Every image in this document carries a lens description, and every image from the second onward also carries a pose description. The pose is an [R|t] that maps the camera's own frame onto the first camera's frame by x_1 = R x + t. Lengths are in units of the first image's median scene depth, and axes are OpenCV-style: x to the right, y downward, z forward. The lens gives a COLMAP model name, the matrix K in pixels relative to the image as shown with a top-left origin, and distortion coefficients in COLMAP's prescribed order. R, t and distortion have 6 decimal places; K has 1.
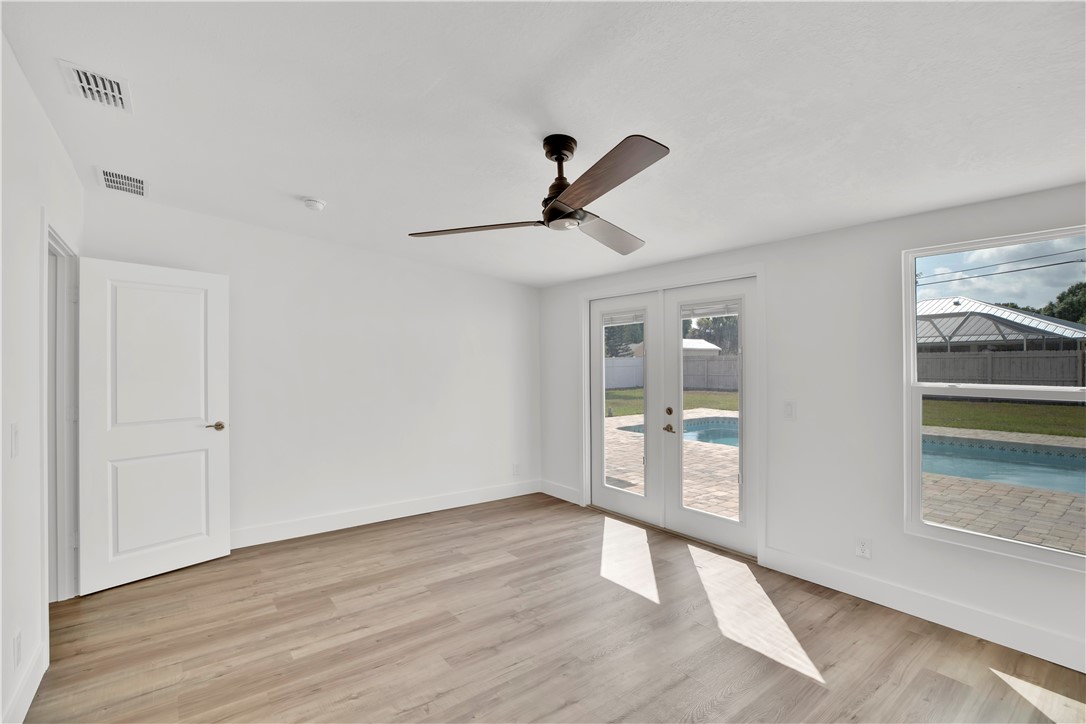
lens RADIAL K [[499.5, 0, 542.3], [0, 499.5, 364.0], [0, 0, 1]] dist [-0.037009, 0.008458]
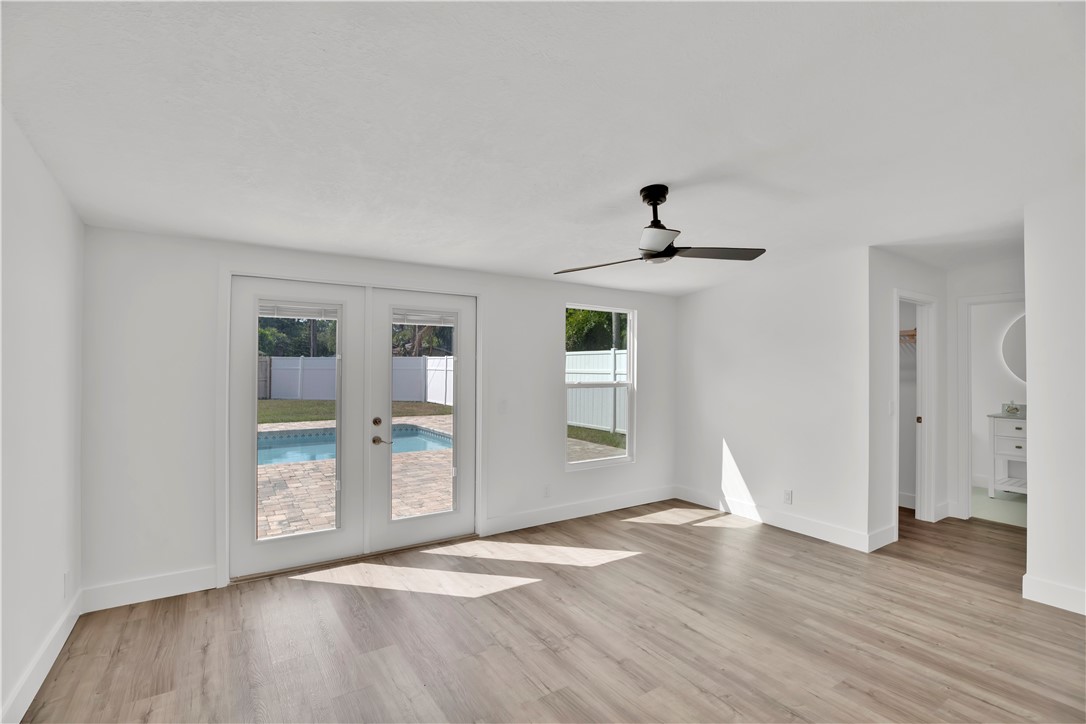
lens RADIAL K [[499.5, 0, 550.2], [0, 499.5, 361.7], [0, 0, 1]] dist [-0.037009, 0.008458]
pose [[0.054862, 0.014728, 0.998385, -0.790661], [-0.007371, 0.999870, -0.014345, -0.004779], [-0.998467, -0.006572, 0.054963, 0.786963]]
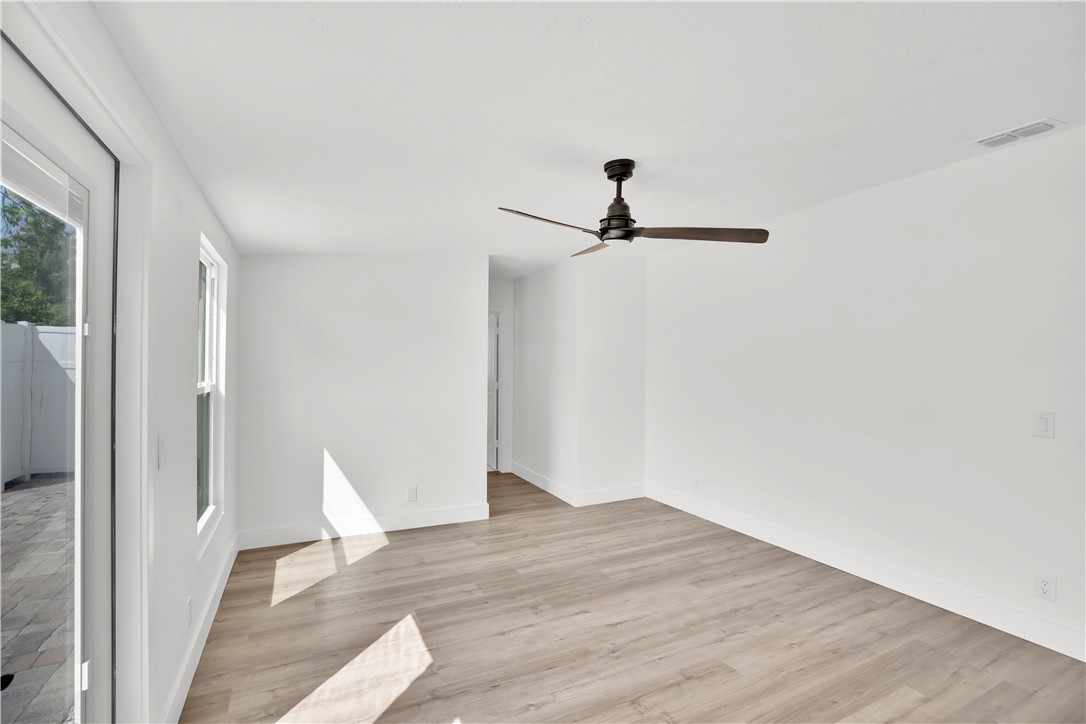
lens RADIAL K [[499.5, 0, 540.1], [0, 499.5, 361.8], [0, 0, 1]] dist [-0.037009, 0.008458]
pose [[-0.980674, -0.001040, 0.195645, -0.006189], [-0.001678, 0.999994, -0.003098, -0.003098], [-0.195641, -0.003366, -0.980670, 1.405845]]
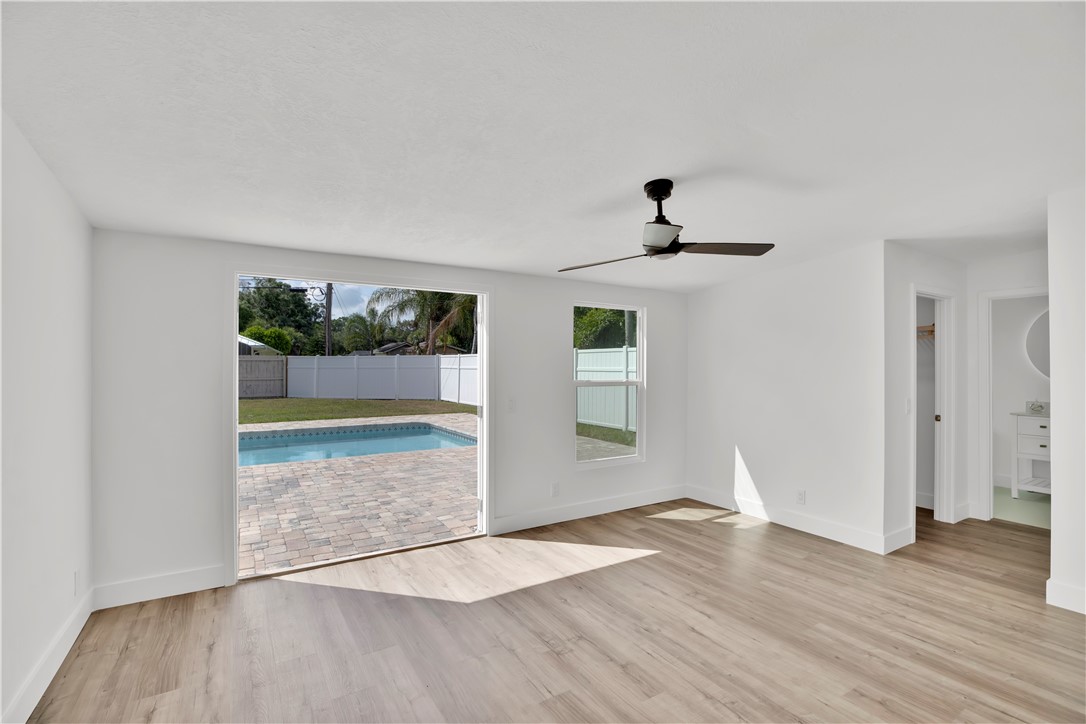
lens RADIAL K [[499.5, 0, 550.4], [0, 499.5, 360.4], [0, 0, 1]] dist [-0.037009, 0.008458]
pose [[0.083552, 0.012643, 0.996423, -0.778768], [-0.003031, 0.999918, -0.012433, -0.006480], [-0.996499, -0.001981, 0.083583, 0.769253]]
